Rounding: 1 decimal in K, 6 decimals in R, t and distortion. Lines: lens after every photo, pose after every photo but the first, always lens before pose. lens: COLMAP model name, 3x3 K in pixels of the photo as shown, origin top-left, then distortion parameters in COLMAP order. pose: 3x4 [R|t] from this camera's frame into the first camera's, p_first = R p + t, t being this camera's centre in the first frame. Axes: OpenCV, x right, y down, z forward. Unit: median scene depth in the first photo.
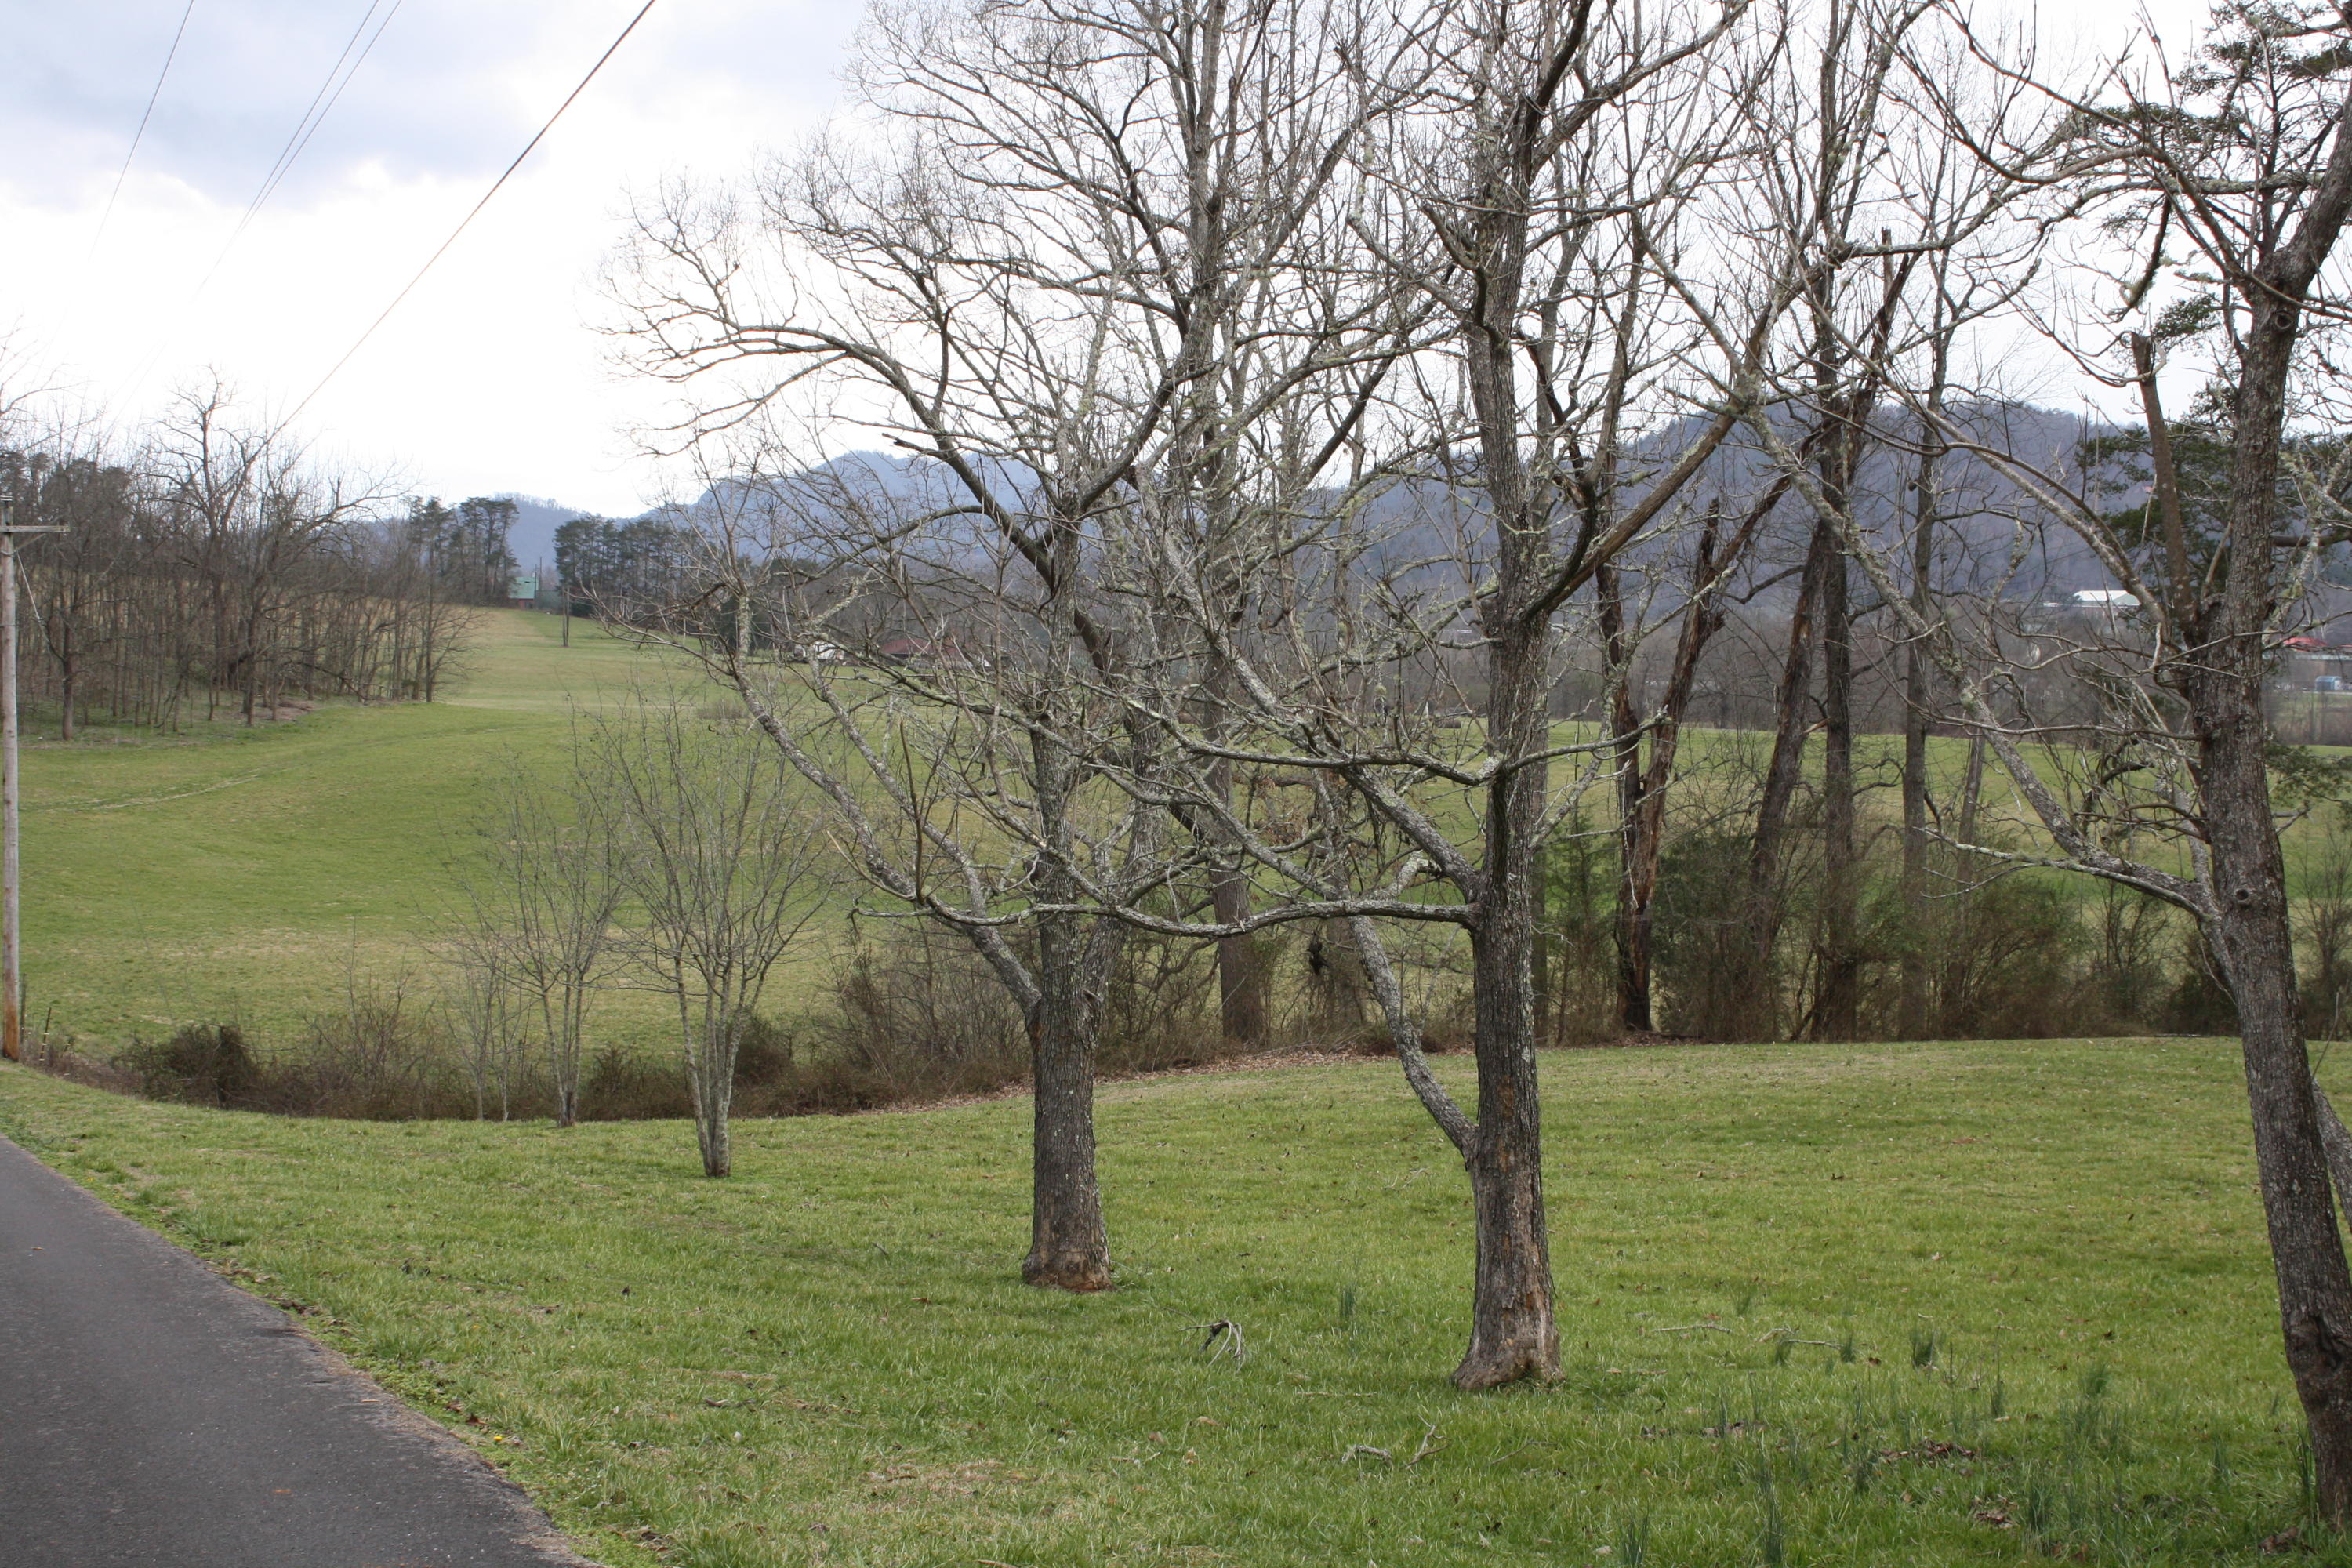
lens RADIAL K [[3176.3, 0, 1197.6], [0, 3176.3, 802.2], [0, 0, 1]] dist [-0.038507, 0.000000]
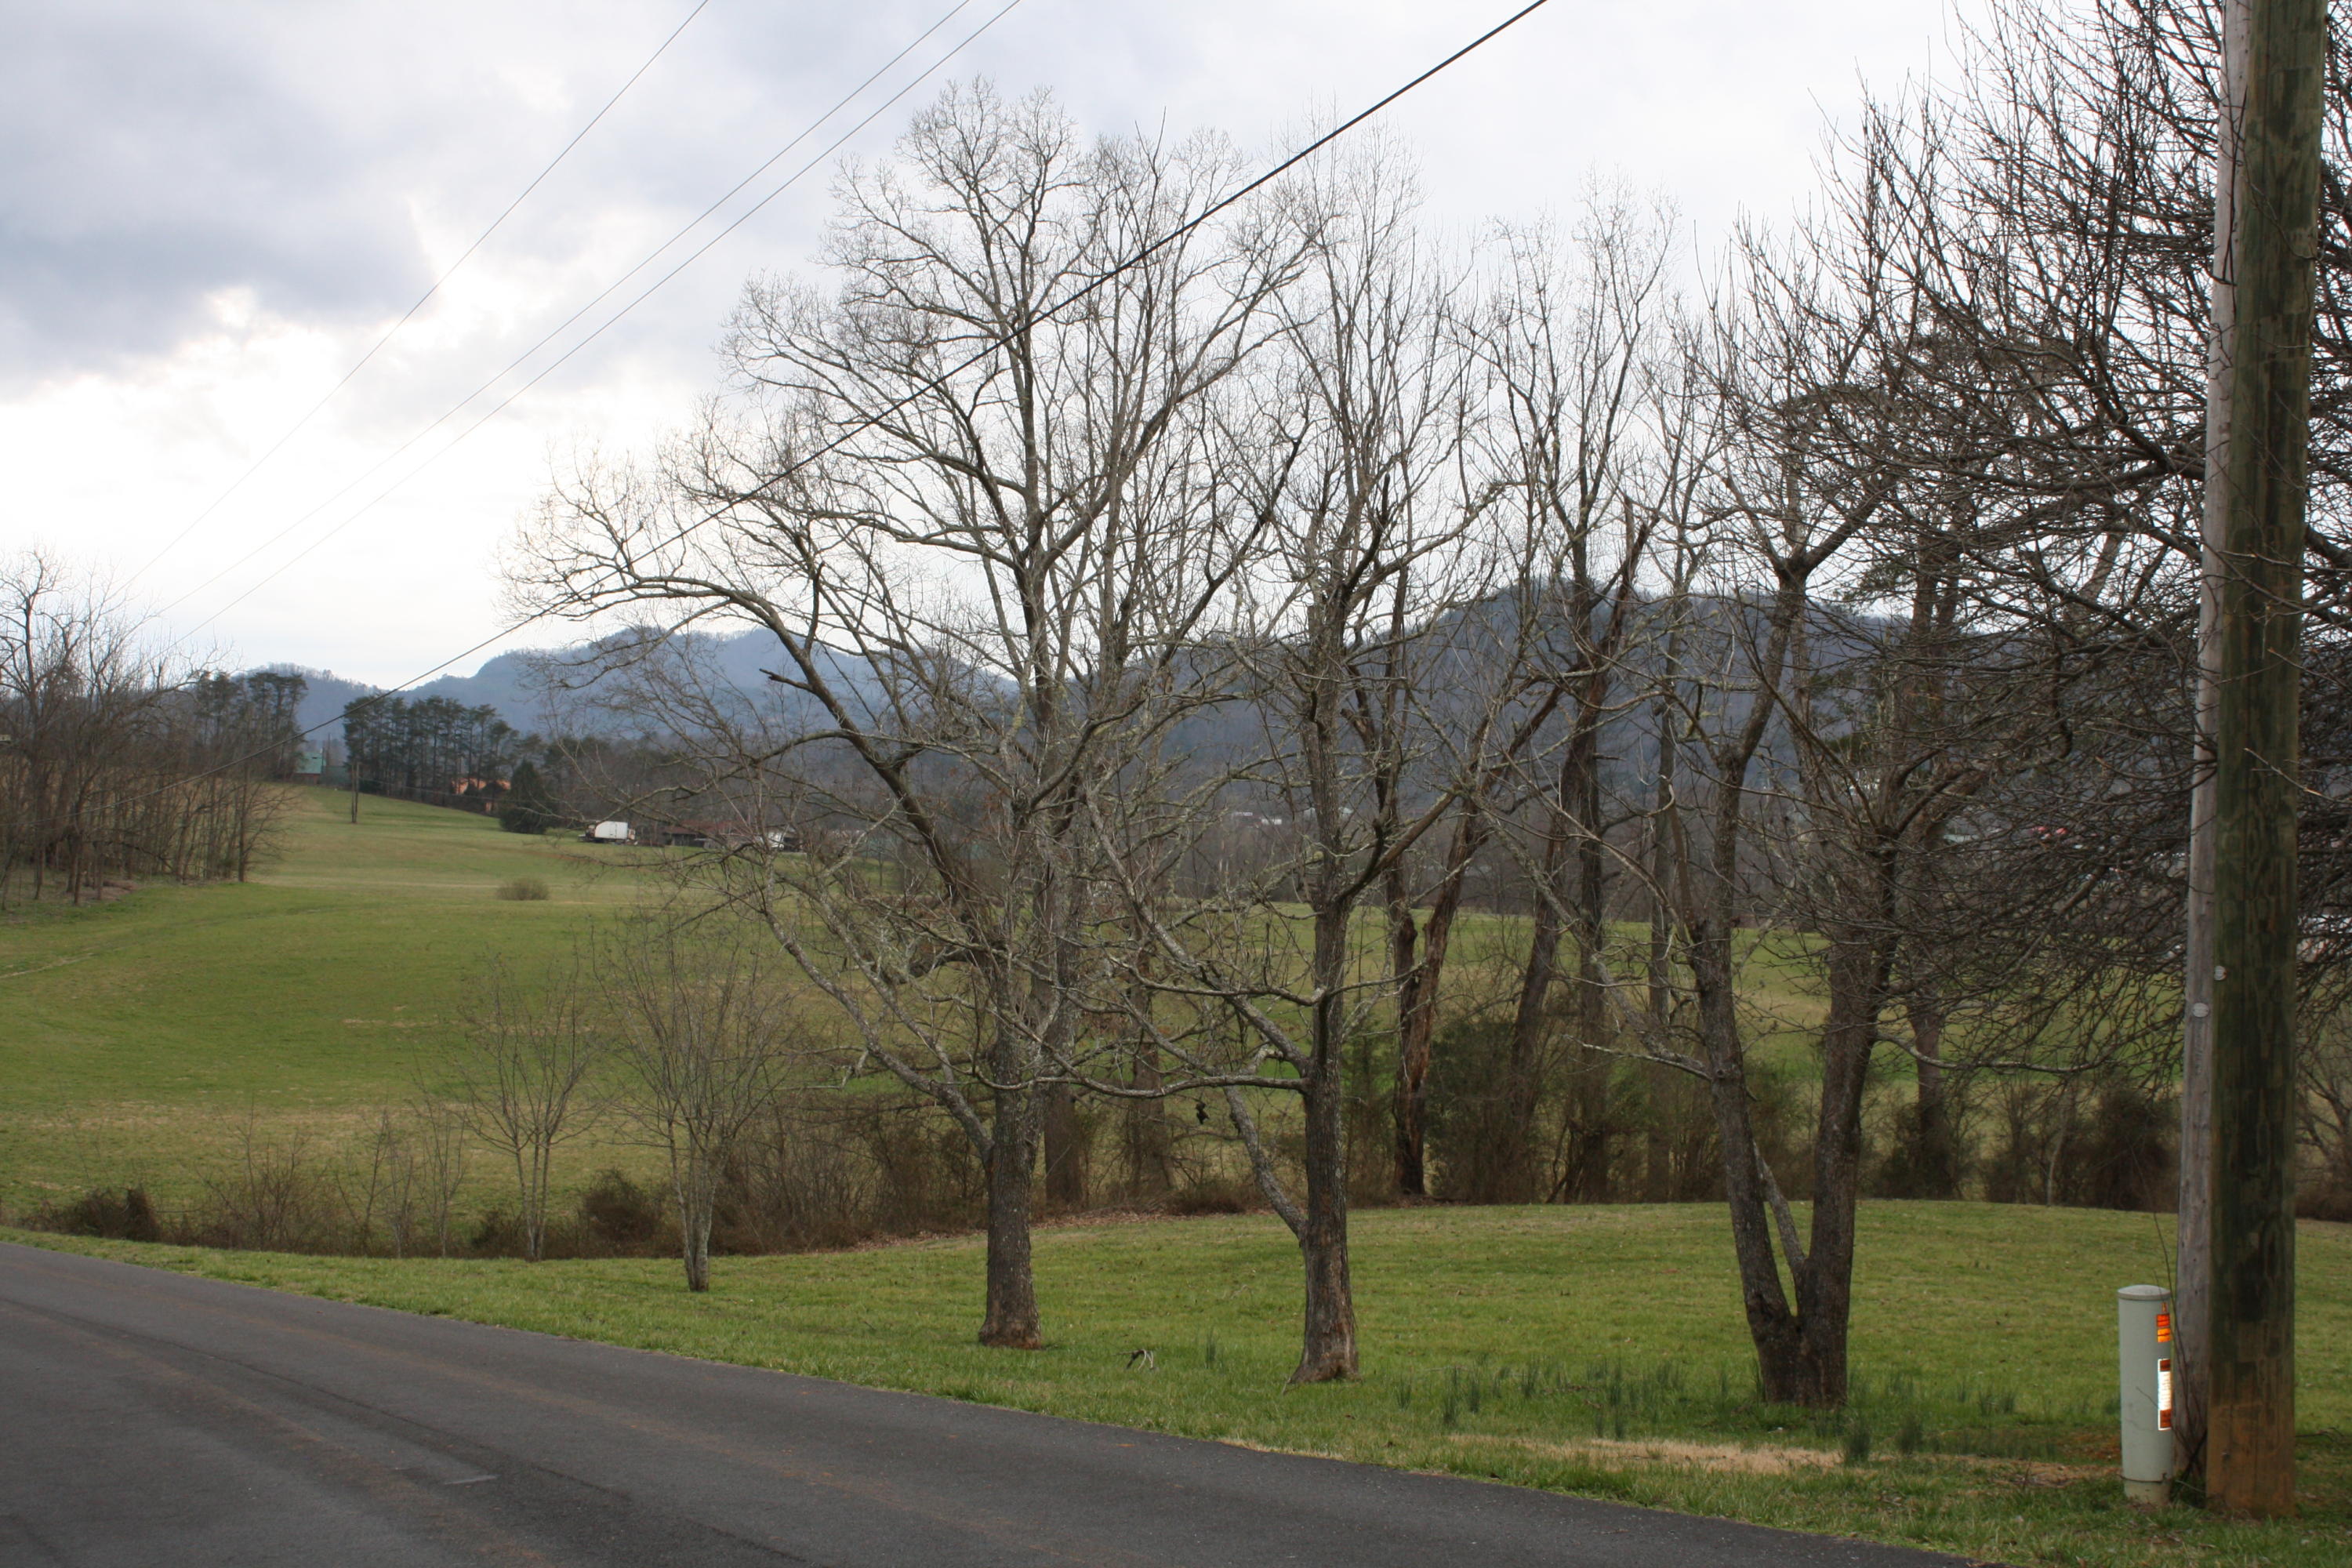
lens RADIAL K [[3176.3, 0, 1218.9], [0, 3176.3, 813.8], [0, 0, 1]] dist [-0.038507, 0.000000]
pose [[0.997100, 0.009408, 0.075523, -0.025200], [-0.005411, 0.998583, -0.052946, -0.005056], [-0.075914, 0.052384, 0.995737, -0.190409]]
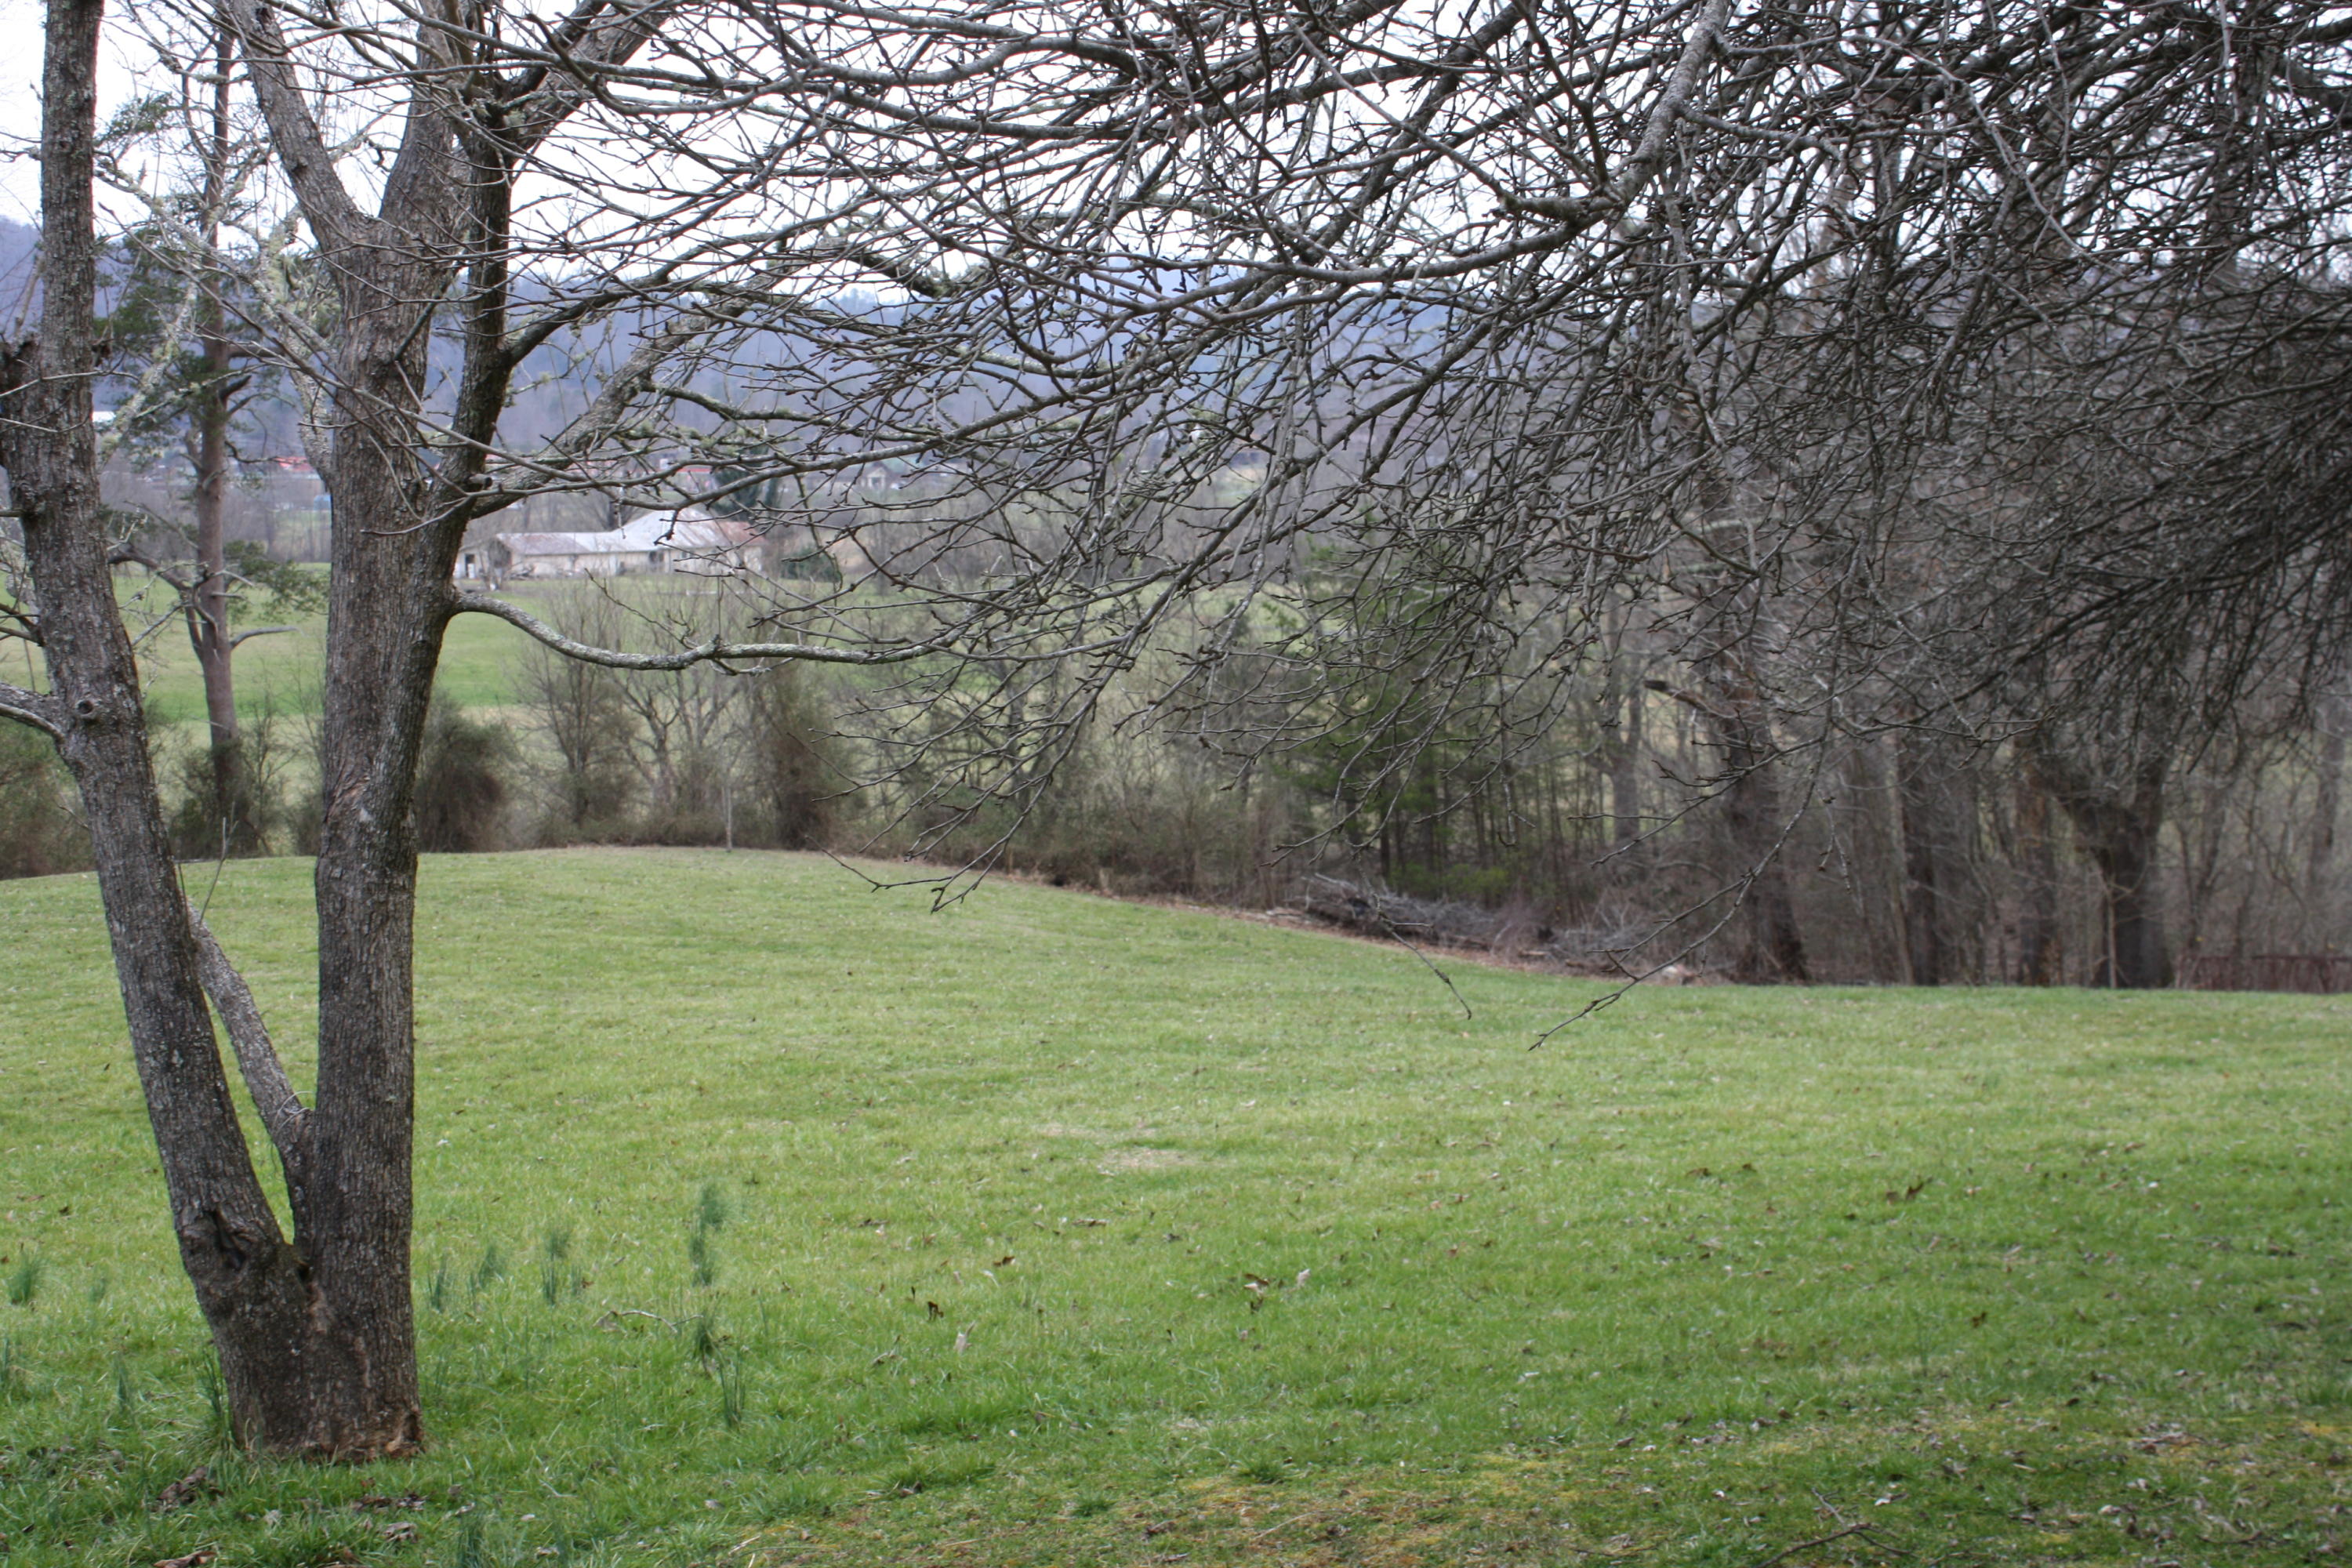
lens RADIAL K [[3176.3, 0, 1187.4], [0, 3176.3, 833.9], [0, 0, 1]] dist [-0.038507, 0.000000]
pose [[0.820951, -0.076510, 0.565849, 0.021740], [0.039096, 0.996188, 0.077976, 0.002023], [-0.569659, -0.041893, 0.820813, 0.037594]]
